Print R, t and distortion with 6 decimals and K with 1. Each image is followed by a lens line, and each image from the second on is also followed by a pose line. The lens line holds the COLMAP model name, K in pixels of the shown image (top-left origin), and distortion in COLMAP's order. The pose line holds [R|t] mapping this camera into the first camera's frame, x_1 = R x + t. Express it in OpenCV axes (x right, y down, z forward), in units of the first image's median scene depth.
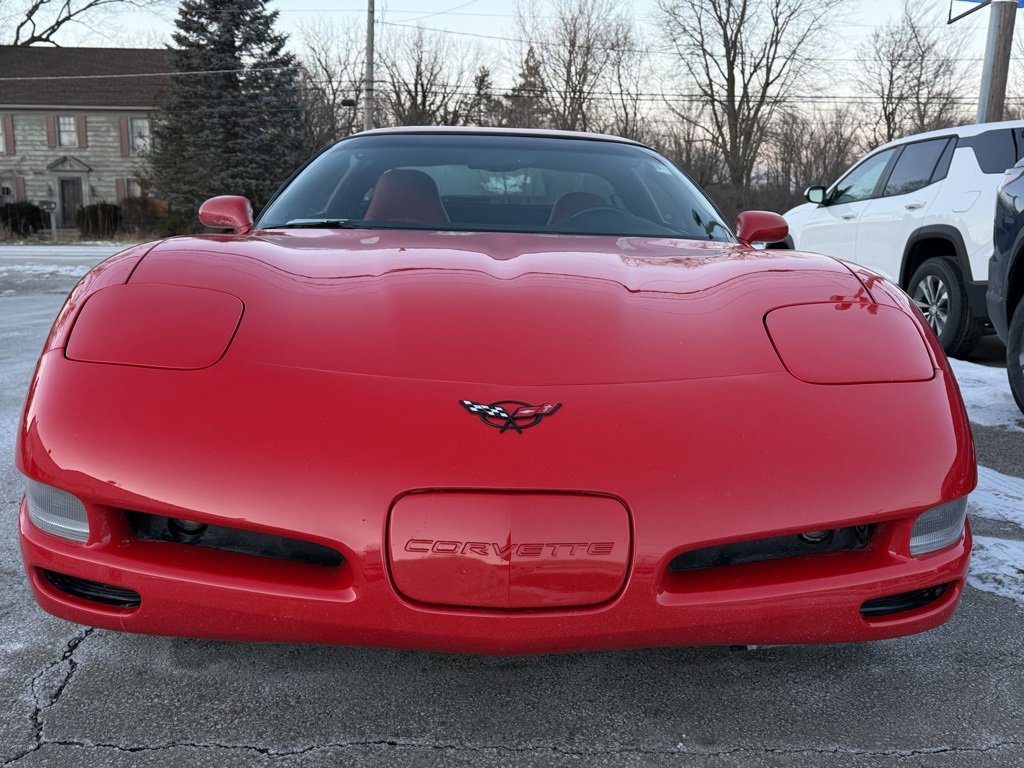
lens RADIAL K [[1001.5, 0, 517.4], [0, 1001.5, 387.7], [0, 0, 1]] dist [0.125291, -0.246131]
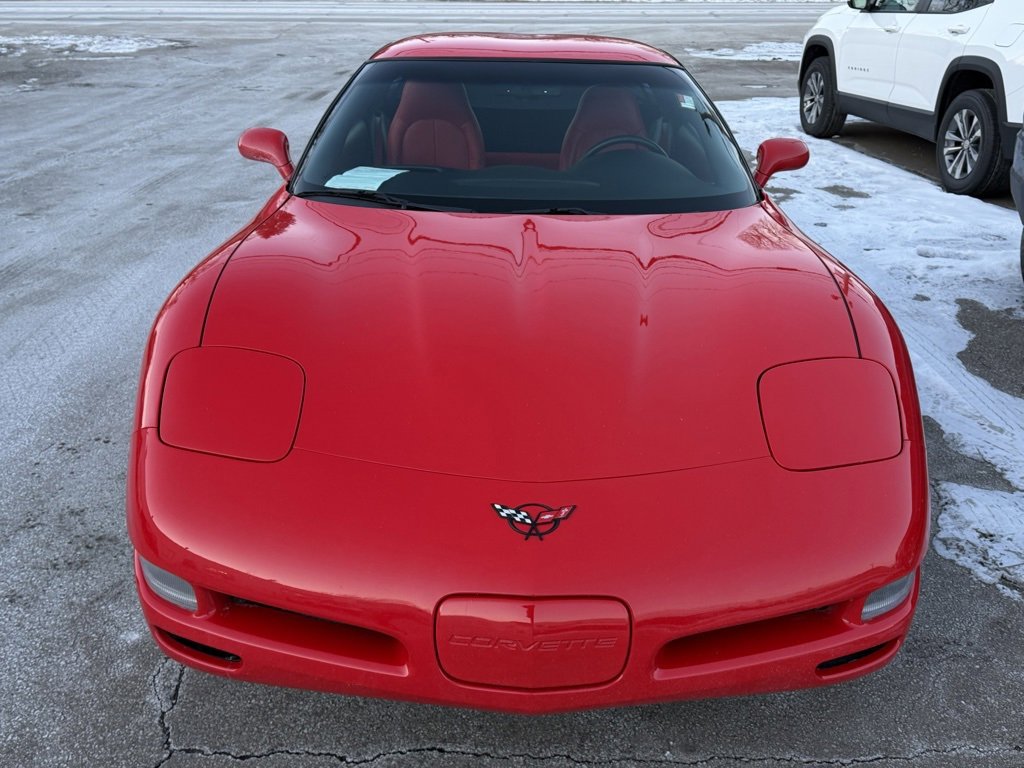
lens RADIAL K [[1025.2, 0, 511.1], [0, 1025.2, 334.6], [0, 0, 1]] dist [0.138857, -0.287286]
pose [[0.999430, 0.004263, -0.033499, 0.006085], [0.003779, 0.971649, 0.236397, -0.451479], [0.033557, -0.236389, 0.971079, -0.142437]]
